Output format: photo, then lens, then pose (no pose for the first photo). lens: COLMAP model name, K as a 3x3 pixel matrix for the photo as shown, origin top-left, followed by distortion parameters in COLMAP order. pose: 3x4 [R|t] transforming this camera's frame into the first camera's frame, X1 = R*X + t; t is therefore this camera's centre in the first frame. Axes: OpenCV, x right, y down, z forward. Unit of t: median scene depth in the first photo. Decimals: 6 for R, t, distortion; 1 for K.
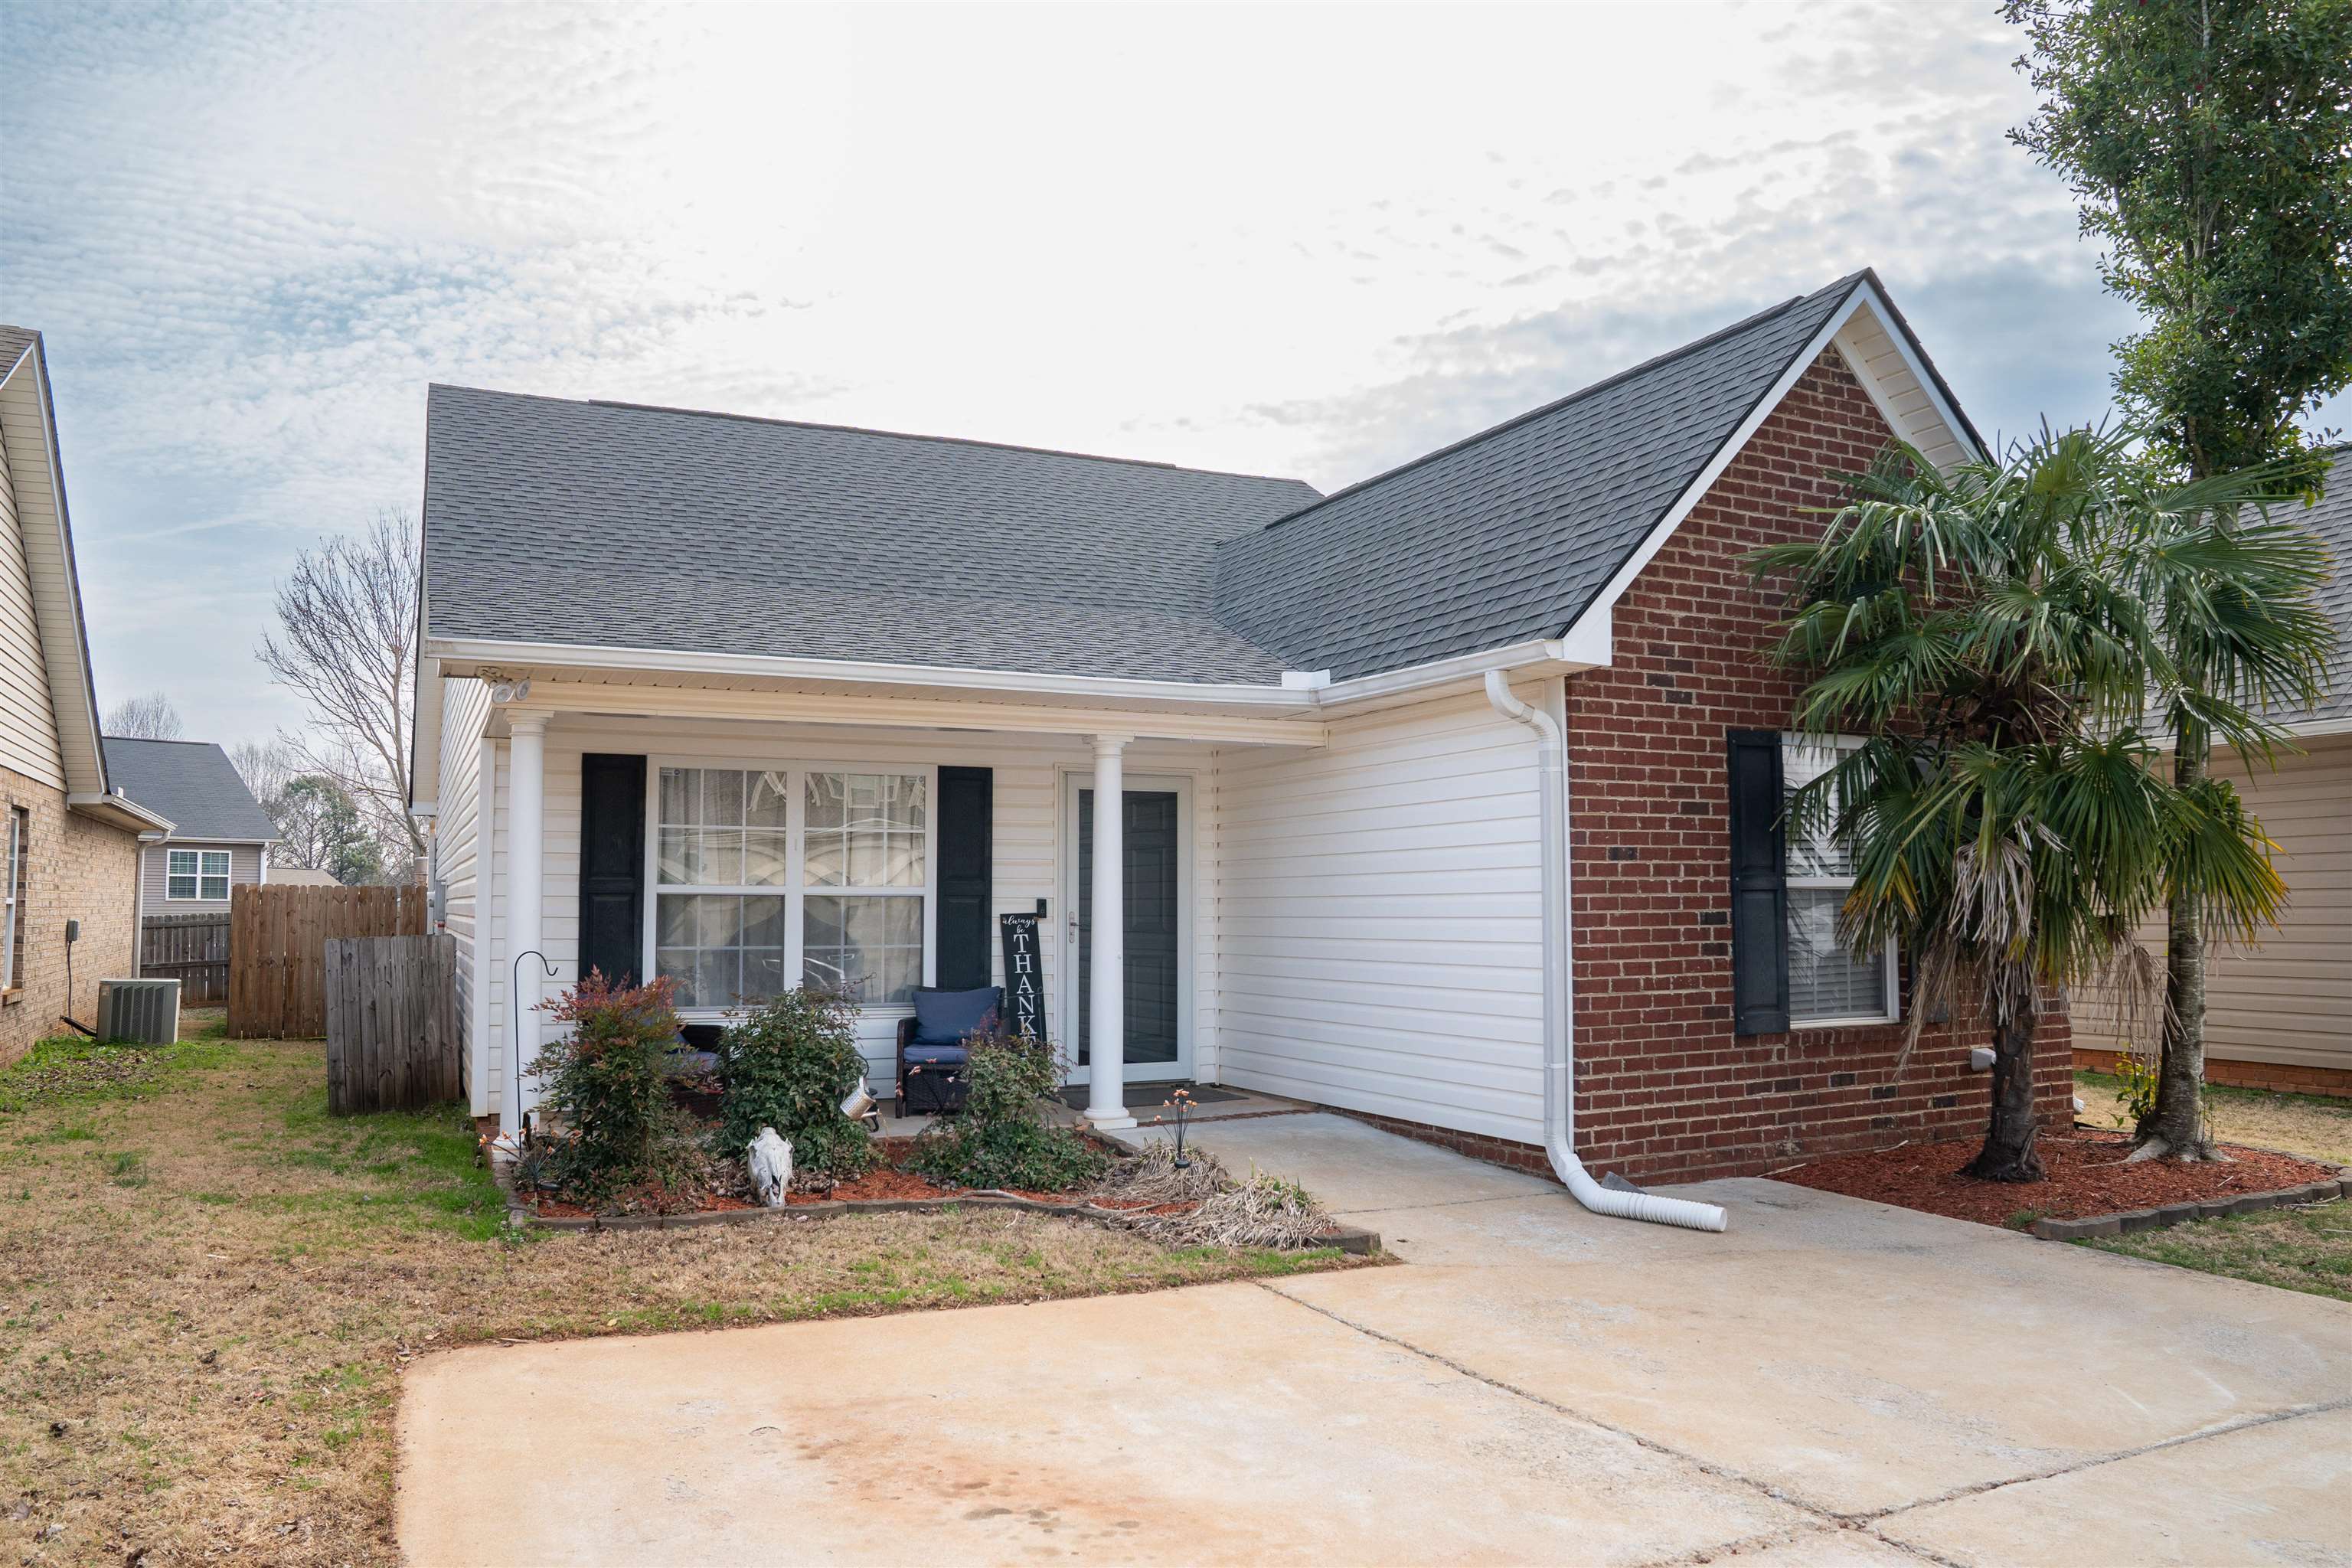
lens RADIAL K [[1698.3, 0, 1176.0], [0, 1698.3, 784.0], [0, 0, 1]] dist [-0.141481, 0.106614]
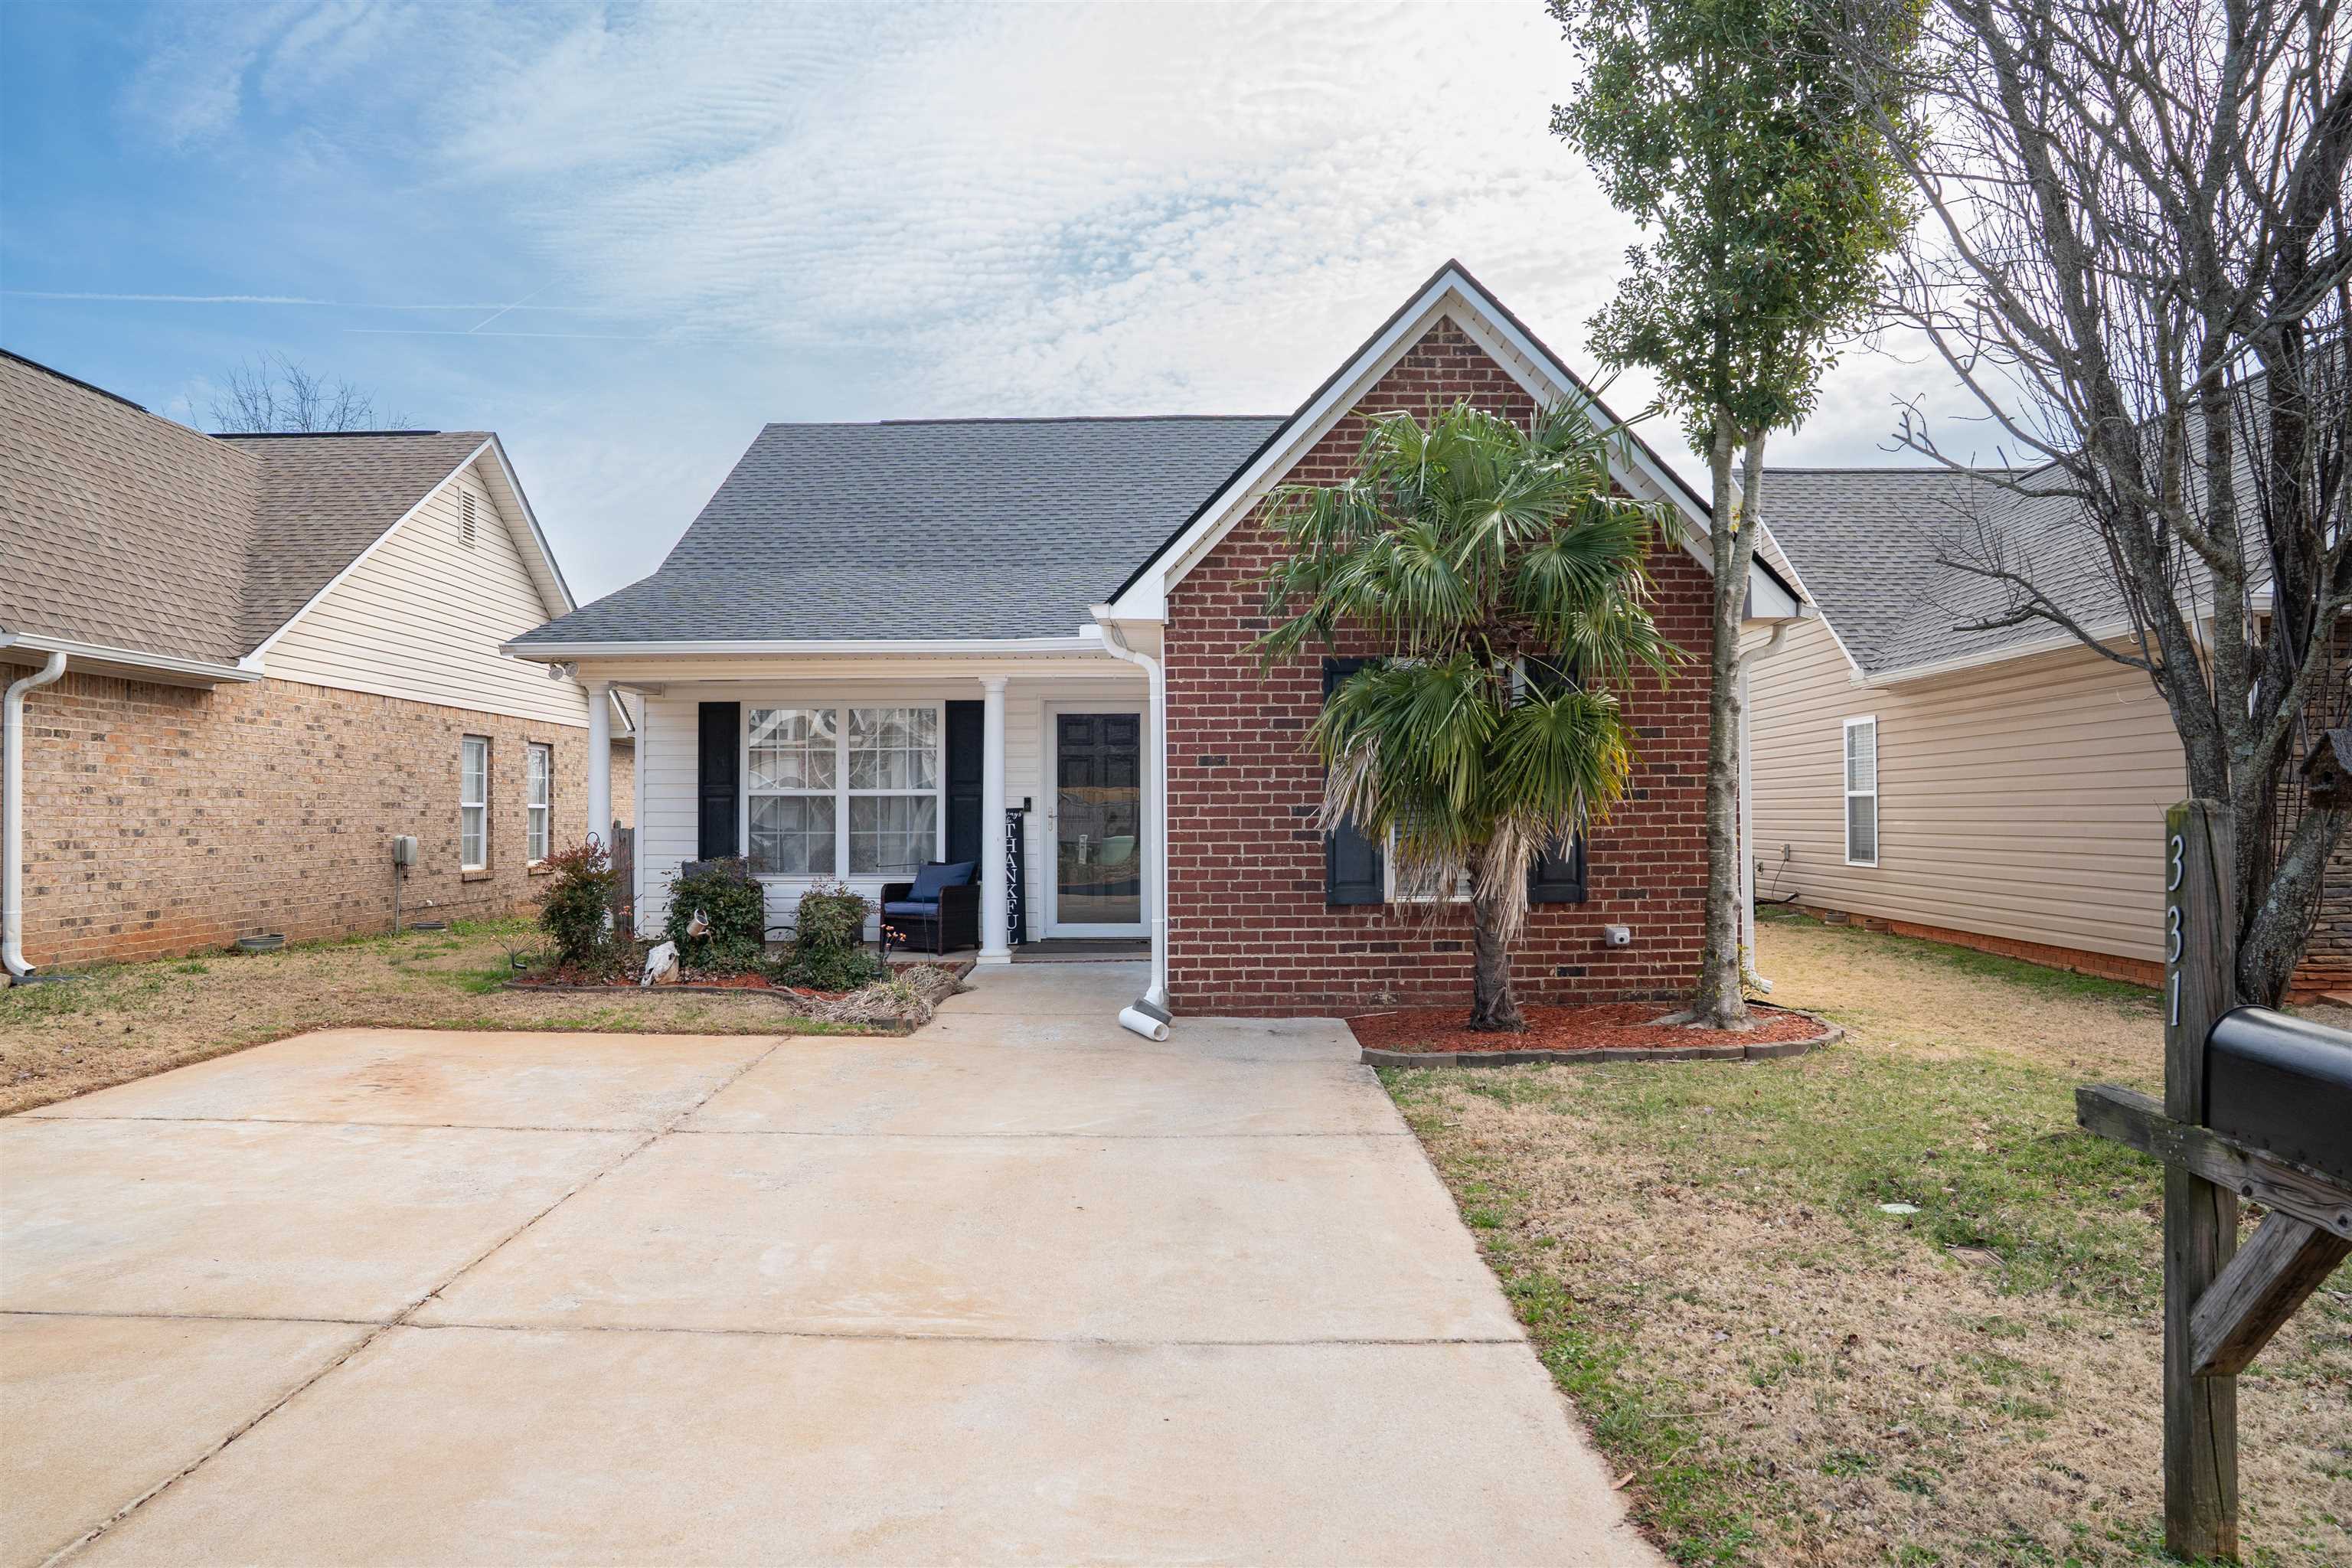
lens RADIAL K [[1698.3, 0, 1176.0], [0, 1698.3, 784.0], [0, 0, 1]] dist [-0.141481, 0.106614]
pose [[0.893774, -0.008457, -0.448437, 0.806615], [0.034247, 0.998190, 0.049432, -0.006214], [0.447208, -0.059539, 0.892446, -0.178481]]
